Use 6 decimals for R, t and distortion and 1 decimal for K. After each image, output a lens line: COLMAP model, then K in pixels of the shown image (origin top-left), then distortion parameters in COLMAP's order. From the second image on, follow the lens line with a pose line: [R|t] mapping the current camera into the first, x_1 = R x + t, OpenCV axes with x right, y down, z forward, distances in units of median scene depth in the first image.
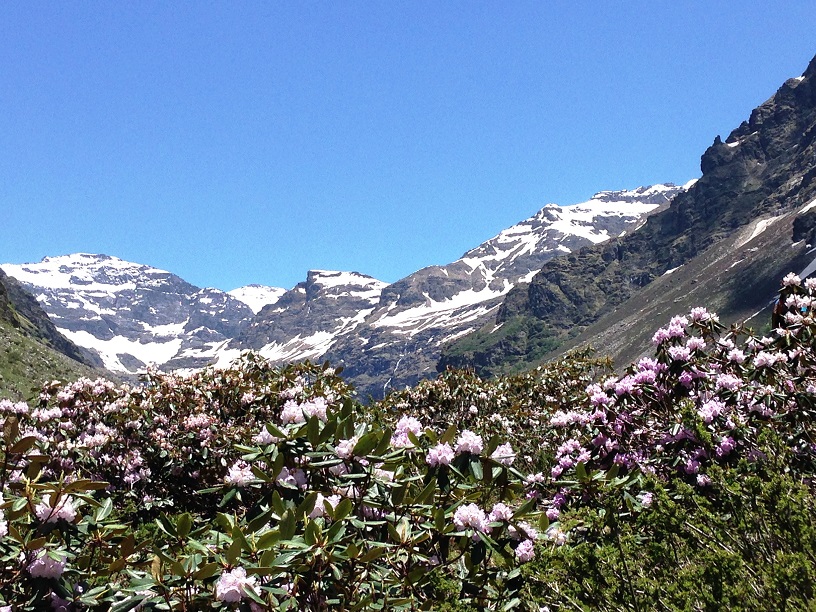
lens RADIAL K [[1582.0, 0, 407.5], [0, 1582.0, 303.8], [0, 0, 1]] dist [0.171689, 0.000000]
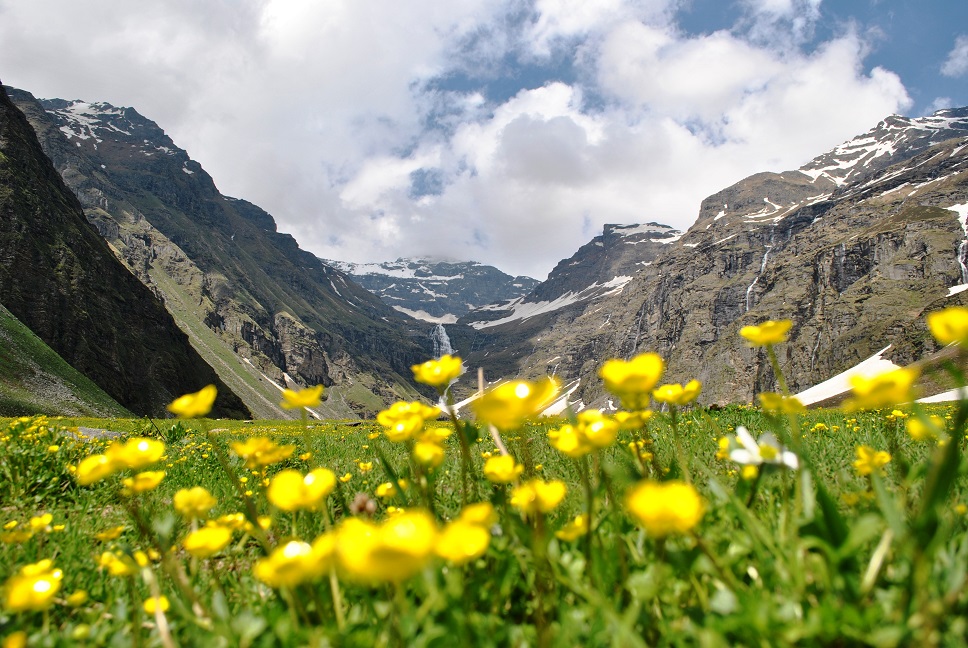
lens RADIAL K [[774.5, 0, 485.4], [0, 774.5, 323.1], [0, 0, 1]] dist [-0.076189, 0.004889]
pose [[0.979334, -0.008585, -0.202066, -0.039767], [0.003880, 0.999712, -0.023667, 0.053408], [0.202211, 0.022394, 0.979086, 0.527722]]
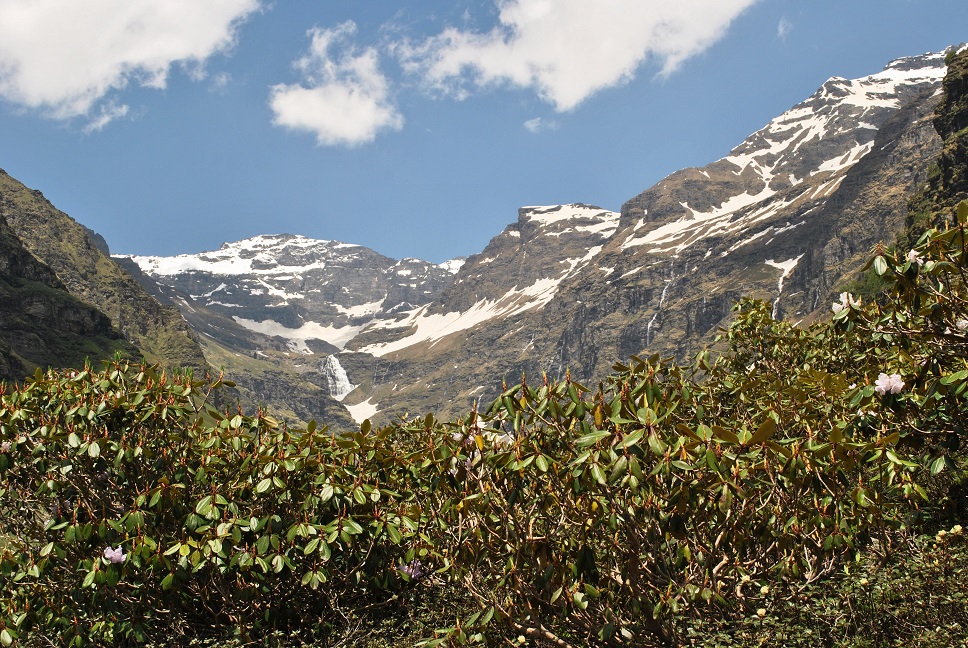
lens RADIAL K [[1439.0, 0, 483.4], [0, 1439.0, 326.1], [0, 0, 1]] dist [0.006185, 0.000000]
pose [[0.991880, -0.090782, -0.089066, -0.022303], [0.092050, 0.995702, 0.010230, 0.029649], [0.087754, -0.018345, 0.995973, 0.287837]]
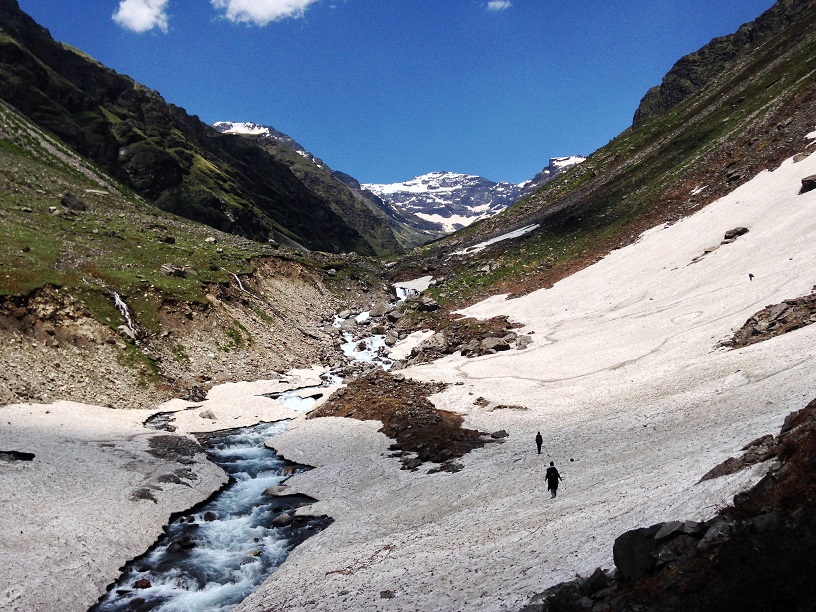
lens RADIAL K [[772.3, 0, 403.9], [0, 772.3, 310.1], [0, 0, 1]] dist [0.081622, 0.000000]
pose [[0.951628, -0.073986, -0.298213, 0.023819], [0.112880, 0.986888, 0.115368, 0.024677], [0.285767, -0.143449, 0.947502, 0.167831]]
